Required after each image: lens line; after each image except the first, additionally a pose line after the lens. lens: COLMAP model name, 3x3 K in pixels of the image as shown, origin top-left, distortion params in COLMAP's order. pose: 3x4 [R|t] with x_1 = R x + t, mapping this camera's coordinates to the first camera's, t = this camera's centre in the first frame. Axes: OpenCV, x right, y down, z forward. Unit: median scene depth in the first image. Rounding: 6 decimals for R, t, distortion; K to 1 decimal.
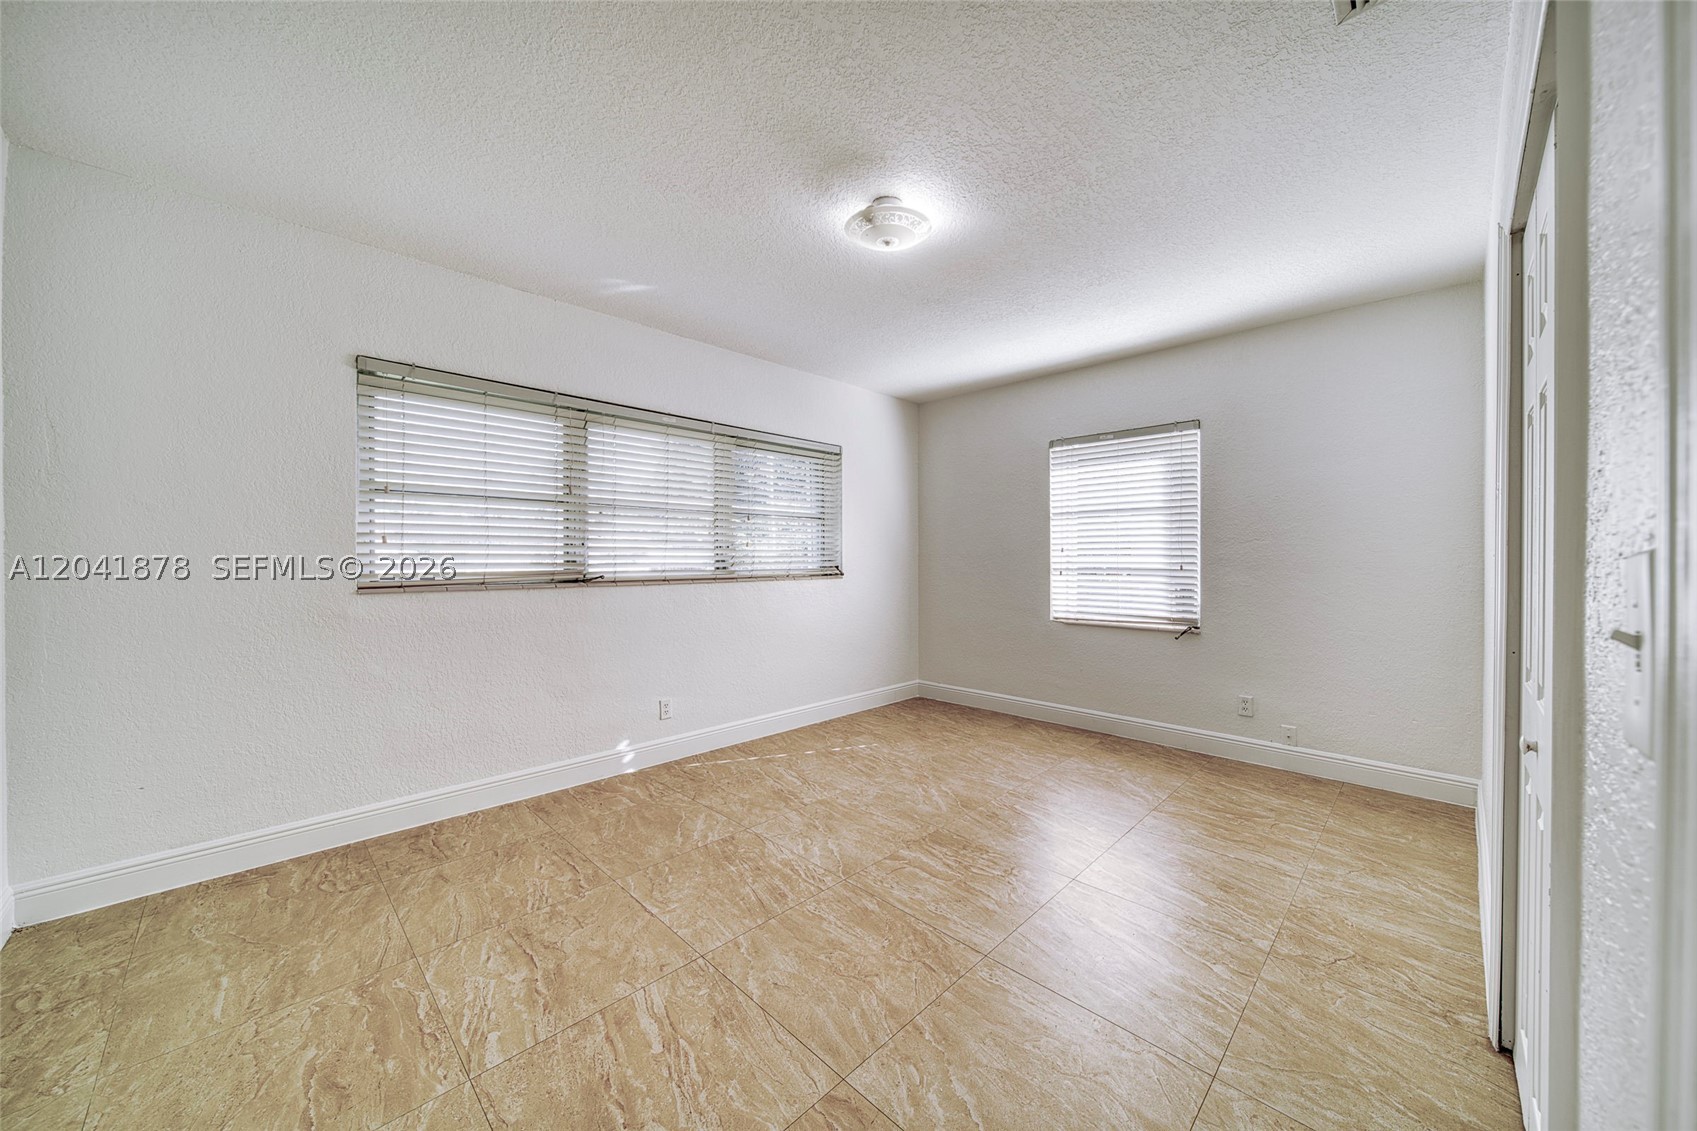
lens RADIAL K [[608.3, 0, 848.7], [0, 608.3, 559.0], [0, 0, 1]] dist [-0.001375, -0.001036]
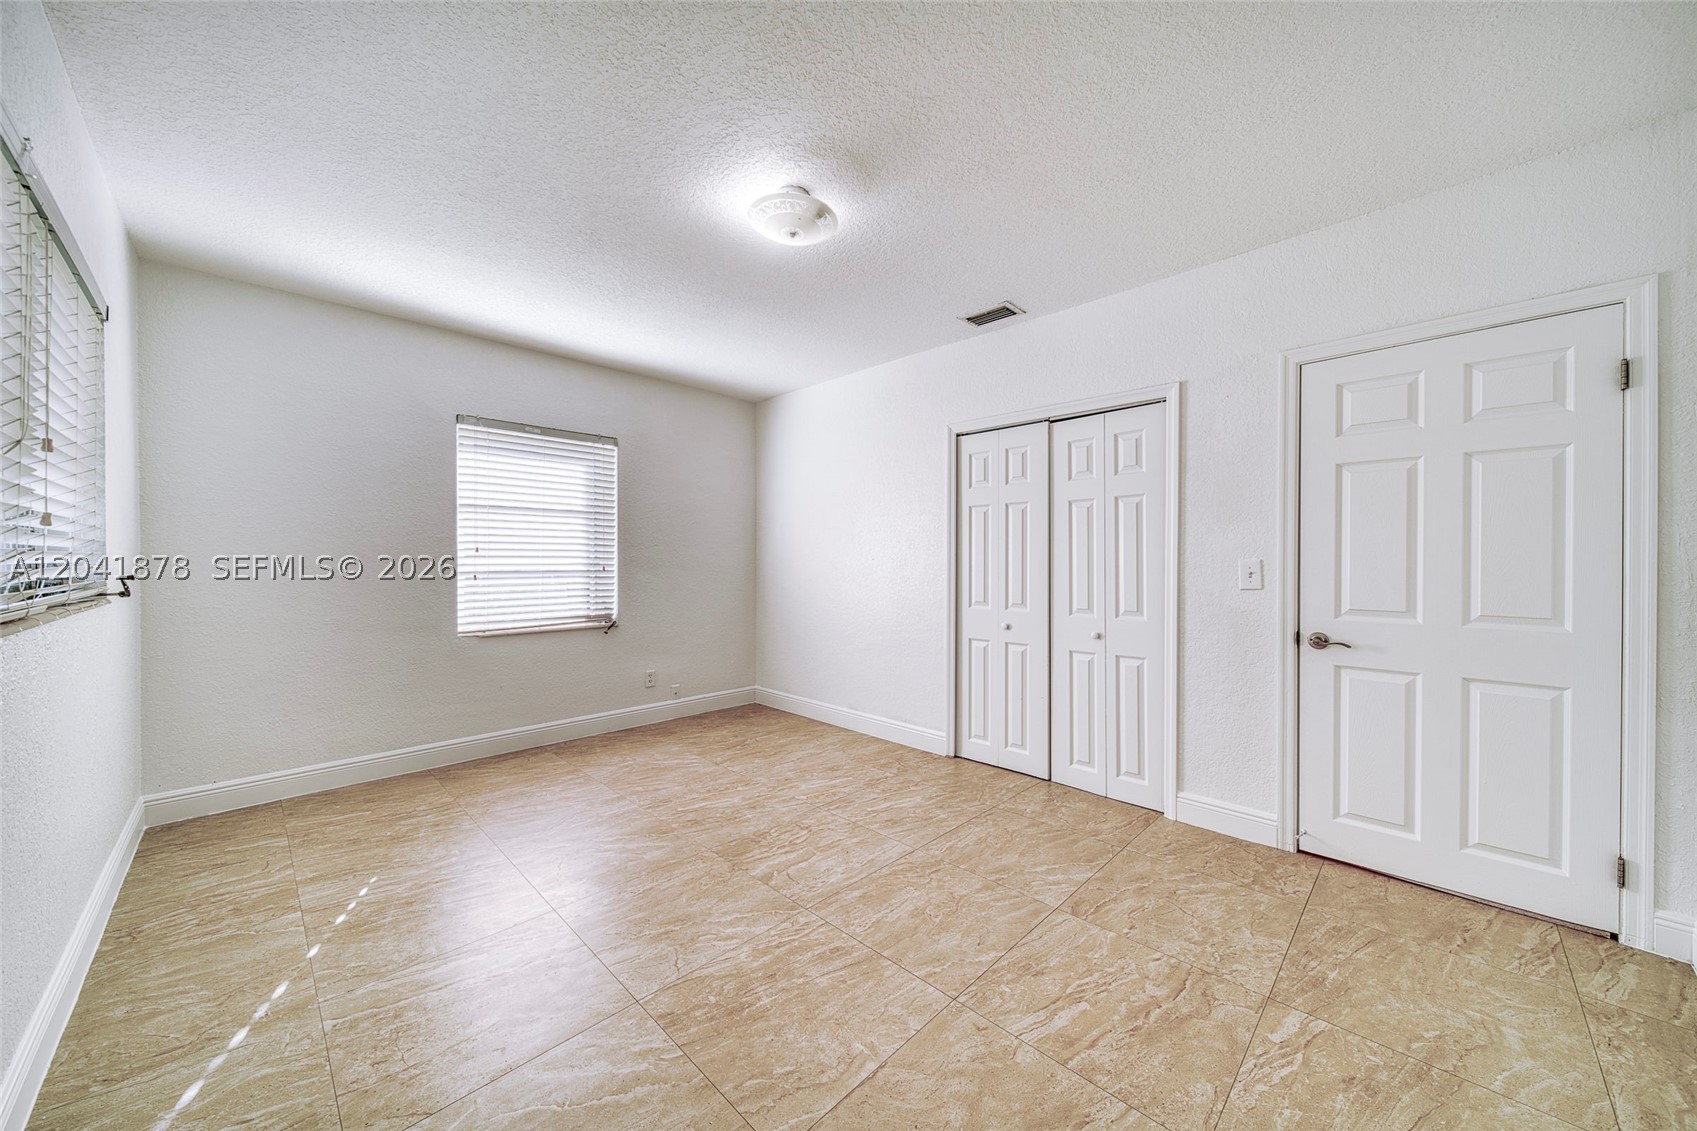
lens RADIAL K [[608.3, 0, 848.7], [0, 608.3, 559.0], [0, 0, 1]] dist [-0.001375, -0.001036]
pose [[-0.010242, 0.002209, 0.999945, -0.579376], [0.000741, 0.999997, -0.002201, -0.000048], [-0.999947, 0.000718, -0.010243, 0.589434]]
